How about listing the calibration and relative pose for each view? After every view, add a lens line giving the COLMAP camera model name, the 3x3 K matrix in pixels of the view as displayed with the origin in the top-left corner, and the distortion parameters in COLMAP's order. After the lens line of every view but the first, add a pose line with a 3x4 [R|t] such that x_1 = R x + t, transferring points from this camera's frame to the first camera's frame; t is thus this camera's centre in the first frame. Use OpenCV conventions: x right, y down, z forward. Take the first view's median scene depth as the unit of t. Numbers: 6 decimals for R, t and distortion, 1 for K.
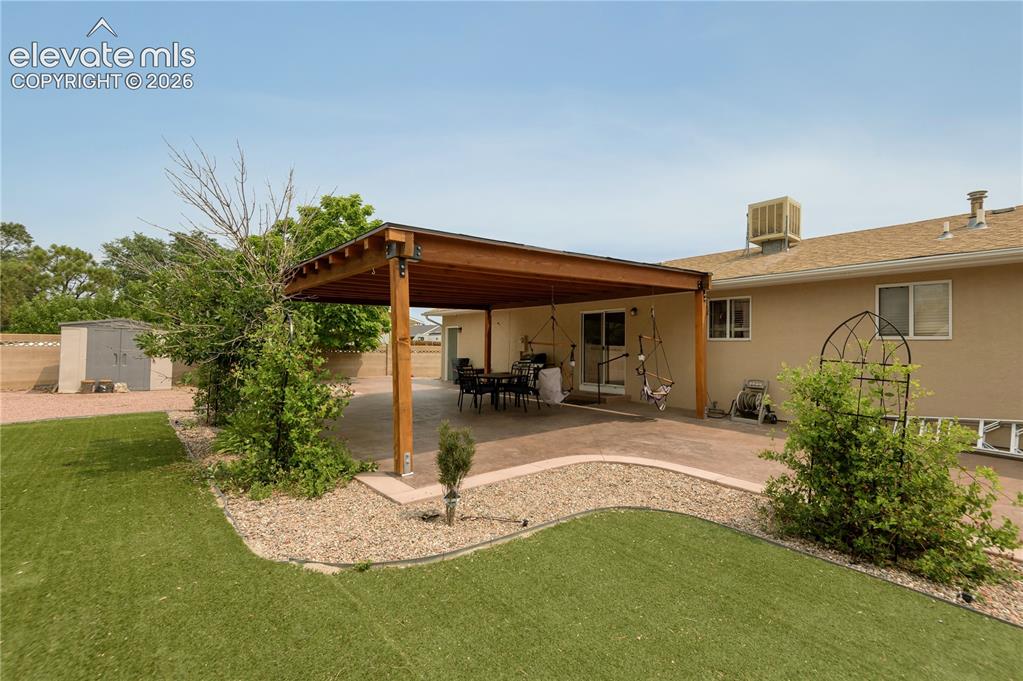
lens RADIAL K [[458.6, 0, 511.9], [0, 458.6, 338.6], [0, 0, 1]] dist [-0.000048, -0.000011]
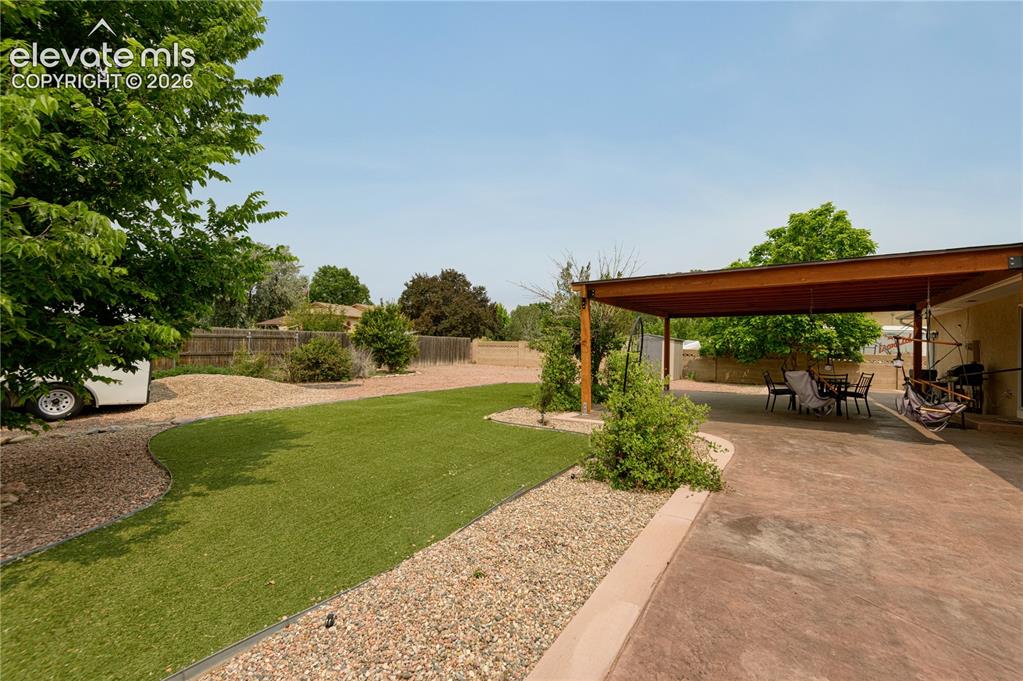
lens RADIAL K [[458.6, 0, 511.7], [0, 458.6, 344.6], [0, 0, 1]] dist [-0.000048, -0.000011]
pose [[0.335829, -0.008574, -0.941884, 0.426985], [-0.005874, 0.999920, -0.011196, 0.012362], [0.941904, 0.009293, 0.335752, 0.019976]]
